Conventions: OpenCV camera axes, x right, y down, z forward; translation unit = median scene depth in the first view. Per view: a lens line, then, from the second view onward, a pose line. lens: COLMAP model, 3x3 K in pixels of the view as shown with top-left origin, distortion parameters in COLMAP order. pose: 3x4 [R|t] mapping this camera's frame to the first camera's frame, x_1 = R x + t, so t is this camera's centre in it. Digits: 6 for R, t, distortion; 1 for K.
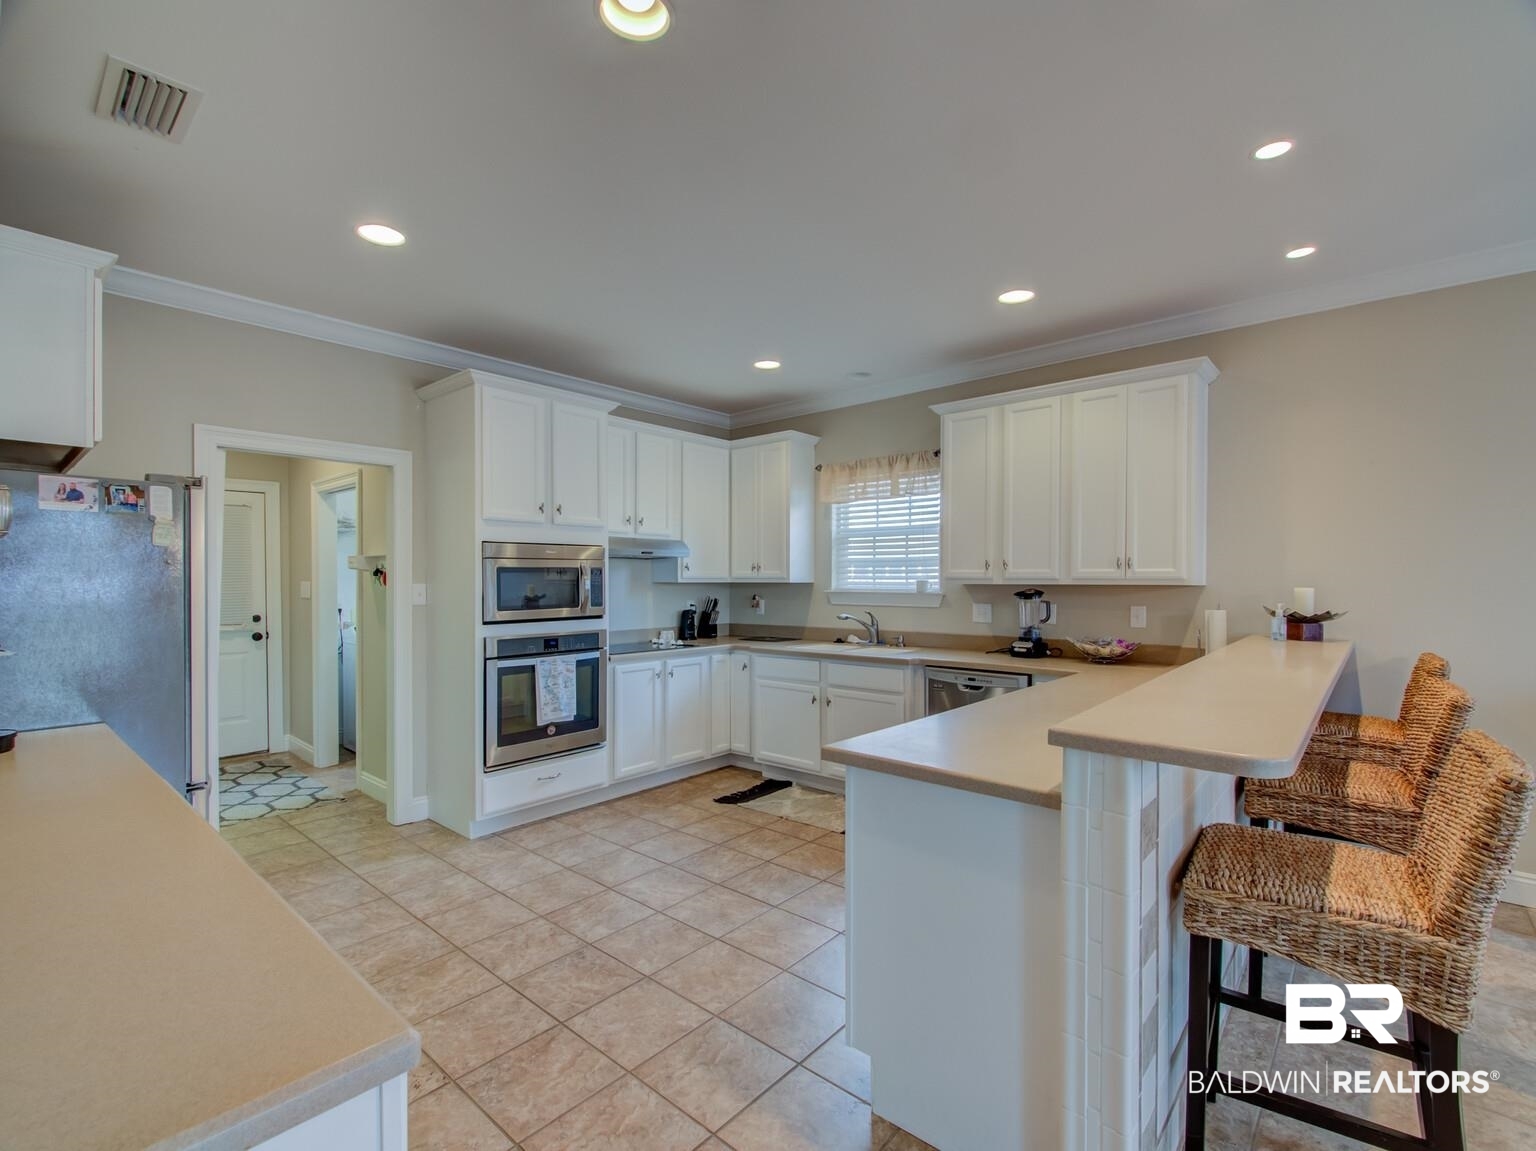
lens RADIAL K [[715.1, 0, 760.2], [0, 715.1, 578.5], [0, 0, 1]] dist [0.001630, -0.004604]
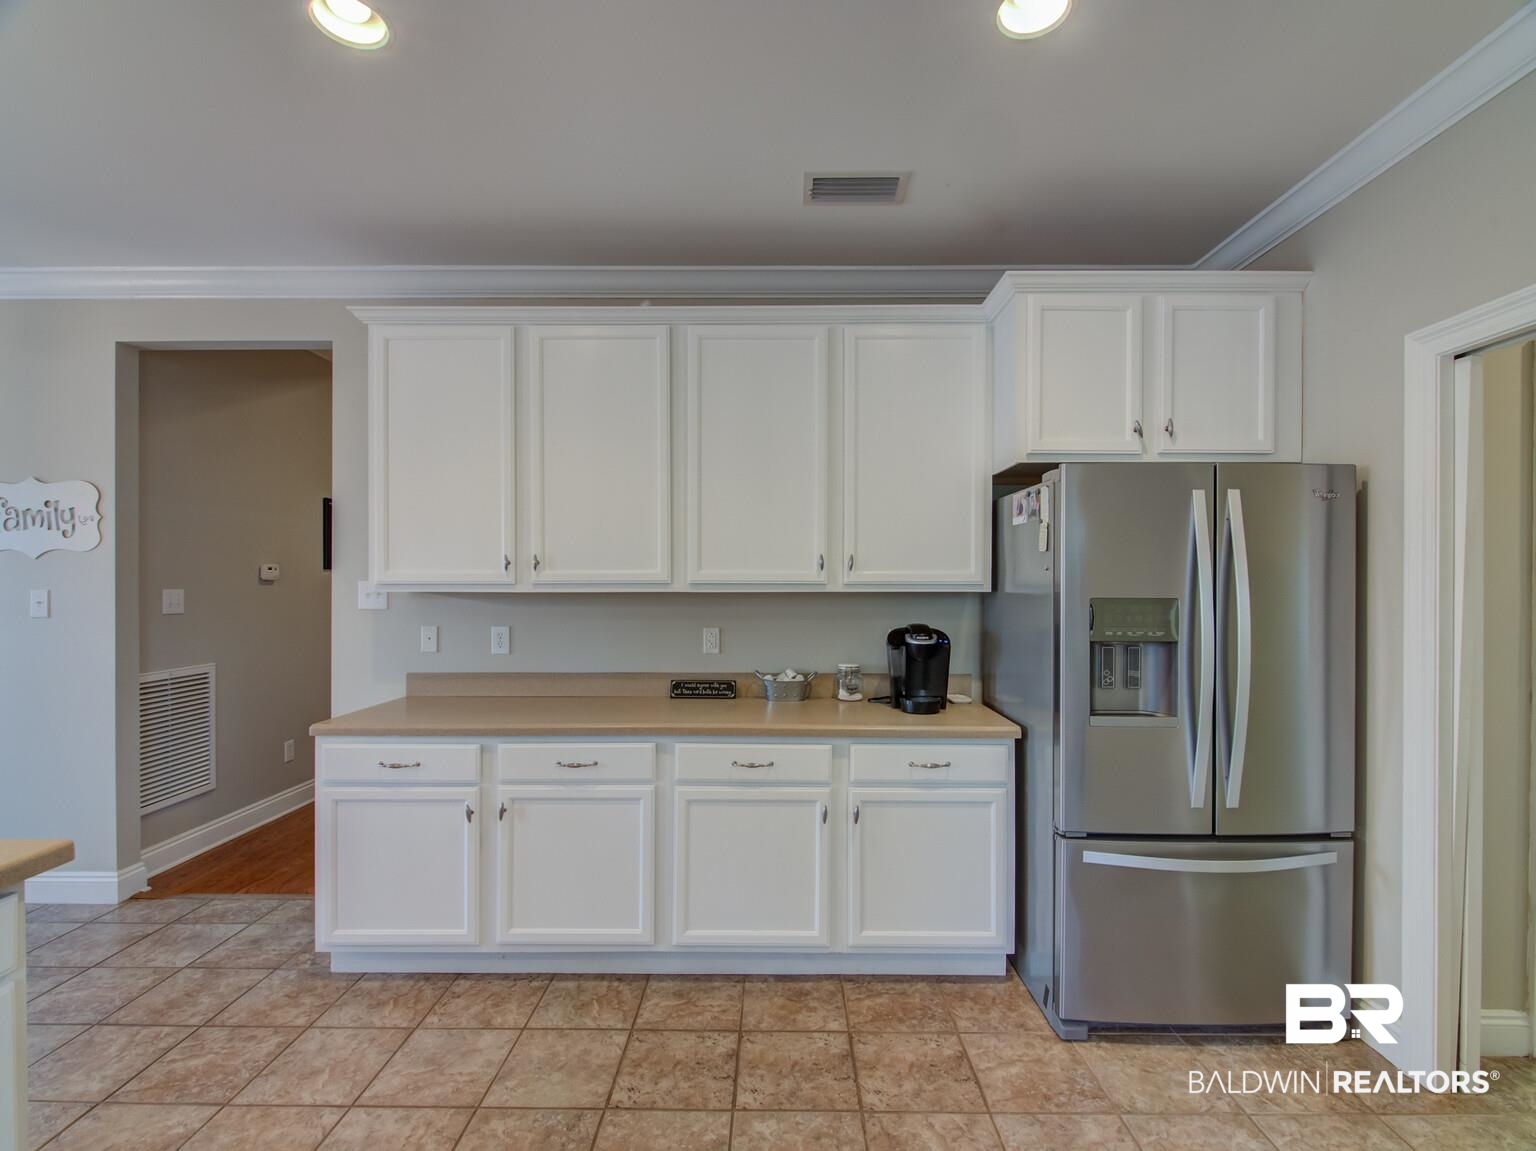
lens RADIAL K [[715.1, 0, 770.2], [0, 715.1, 580.8], [0, 0, 1]] dist [0.001630, -0.004604]
pose [[-0.767209, -0.000210, -0.641397, 0.011346], [-0.001129, 0.999999, 0.001023, -0.005392], [0.641396, 0.001510, -0.767209, 0.889497]]
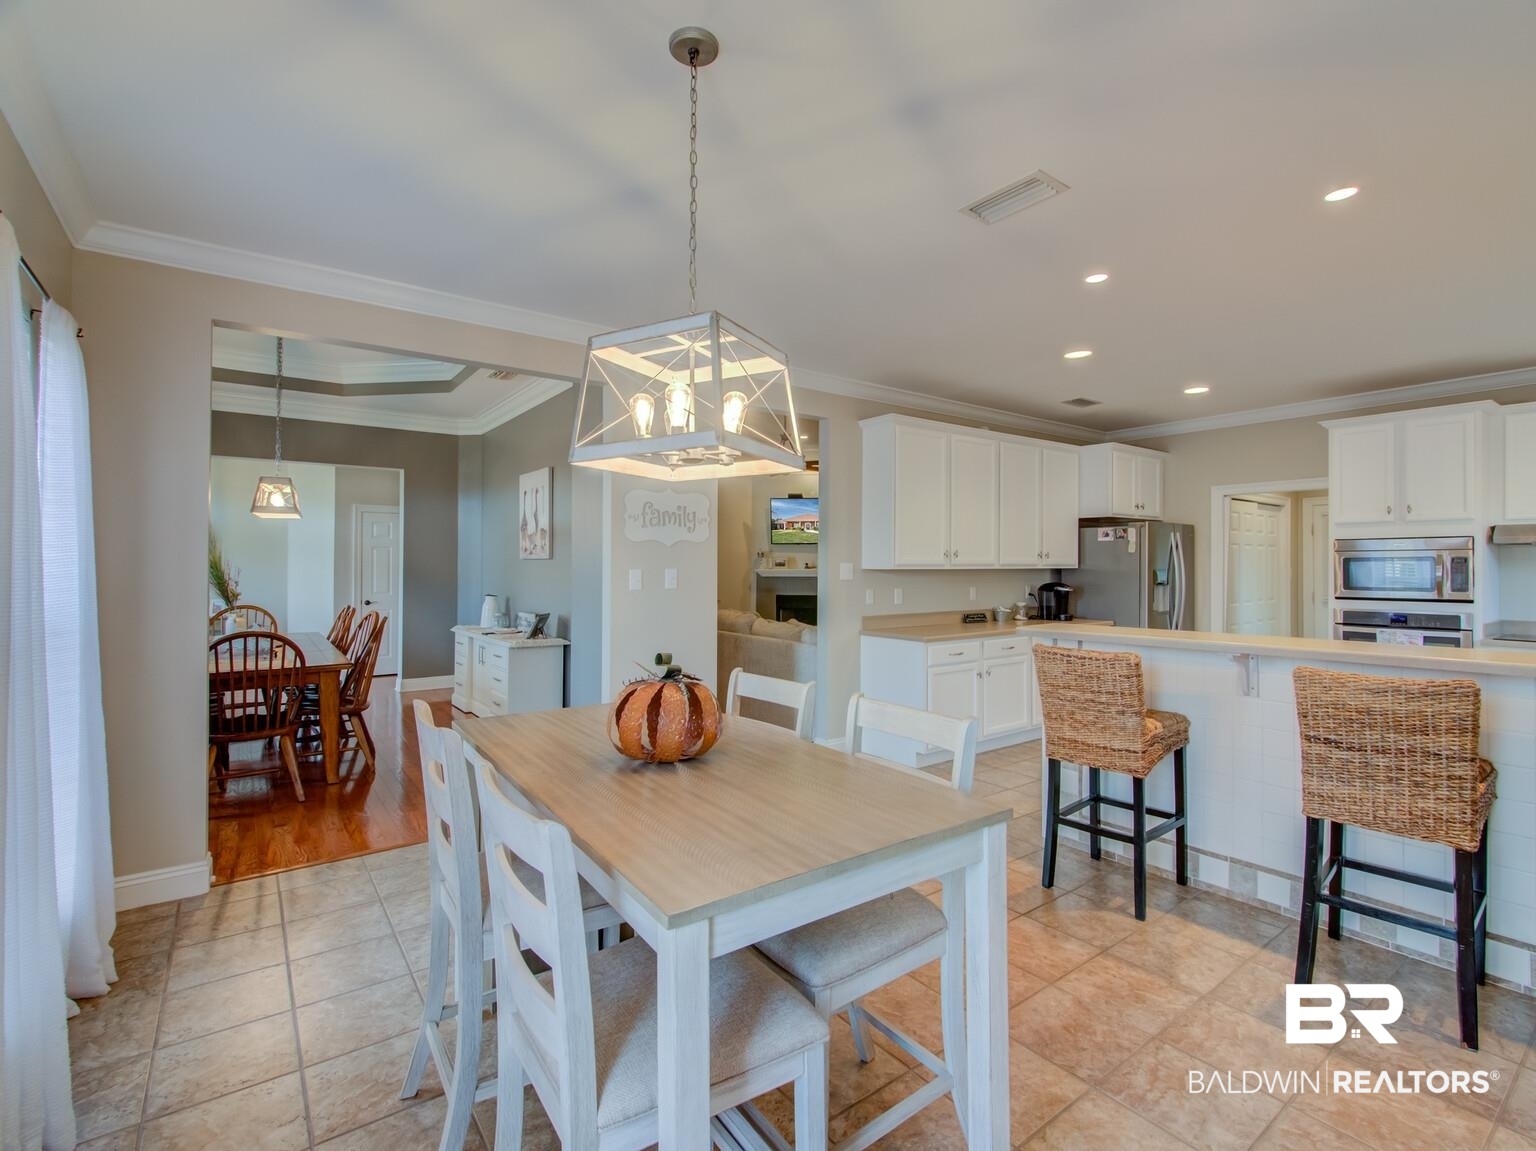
lens RADIAL K [[715.1, 0, 779.8], [0, 715.1, 559.8], [0, 0, 1]] dist [0.001630, -0.004604]
pose [[-0.223285, -0.007138, -0.974727, 1.094108], [-0.001465, 0.999975, -0.006987, -0.000963], [0.974752, -0.000132, -0.223290, 0.223555]]
